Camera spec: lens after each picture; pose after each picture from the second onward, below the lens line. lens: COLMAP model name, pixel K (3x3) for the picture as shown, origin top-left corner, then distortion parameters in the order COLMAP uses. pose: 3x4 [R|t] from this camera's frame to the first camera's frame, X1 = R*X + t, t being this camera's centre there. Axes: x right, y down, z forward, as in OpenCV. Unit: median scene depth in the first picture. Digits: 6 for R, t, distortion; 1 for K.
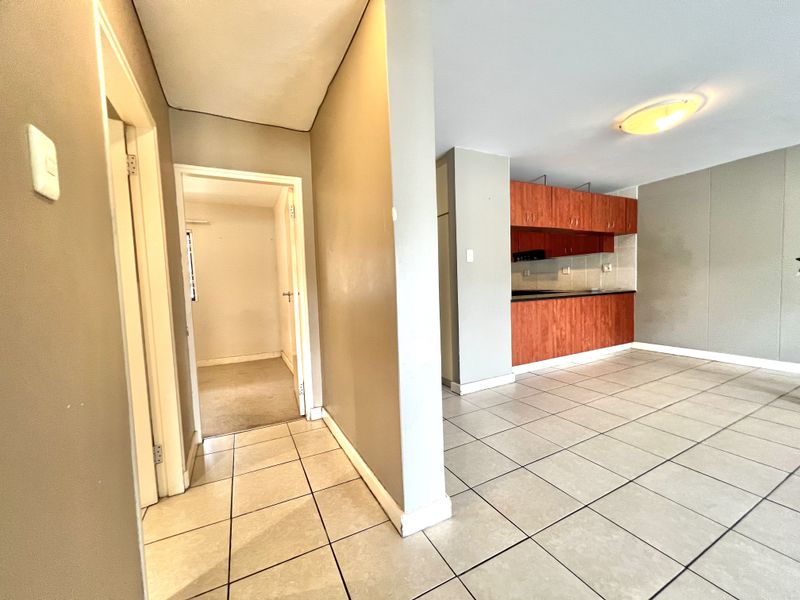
lens RADIAL K [[322.2, 0, 399.7], [0, 322.2, 302.2], [0, 0, 1]] dist [-0.001957, 0.000167]
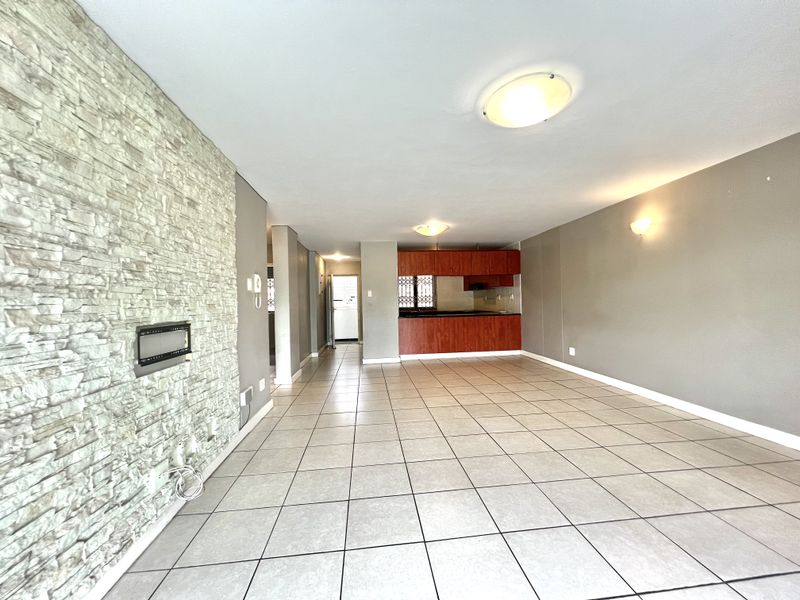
lens RADIAL K [[322.2, 0, 399.7], [0, 322.2, 302.2], [0, 0, 1]] dist [-0.001957, 0.000167]
pose [[0.935267, 0.016798, -0.353545, 0.865869], [-0.030887, 0.998936, -0.034246, -0.025196], [0.352594, 0.042950, 0.934790, -0.615915]]
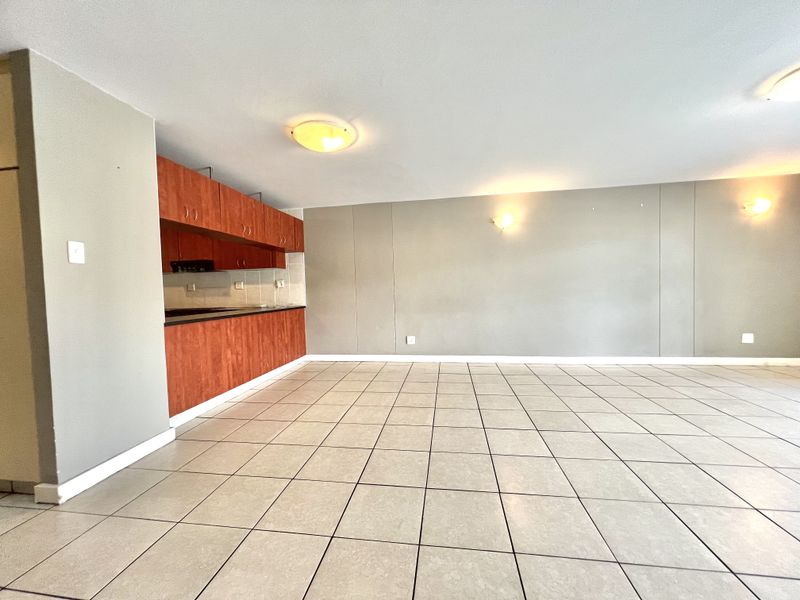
lens RADIAL K [[322.2, 0, 399.7], [0, 322.2, 302.2], [0, 0, 1]] dist [-0.001957, 0.000167]
pose [[0.588779, -0.011219, 0.808216, 0.072035], [0.053477, 0.998254, -0.025100, -0.006552], [-0.806523, 0.057999, 0.588350, 0.152628]]
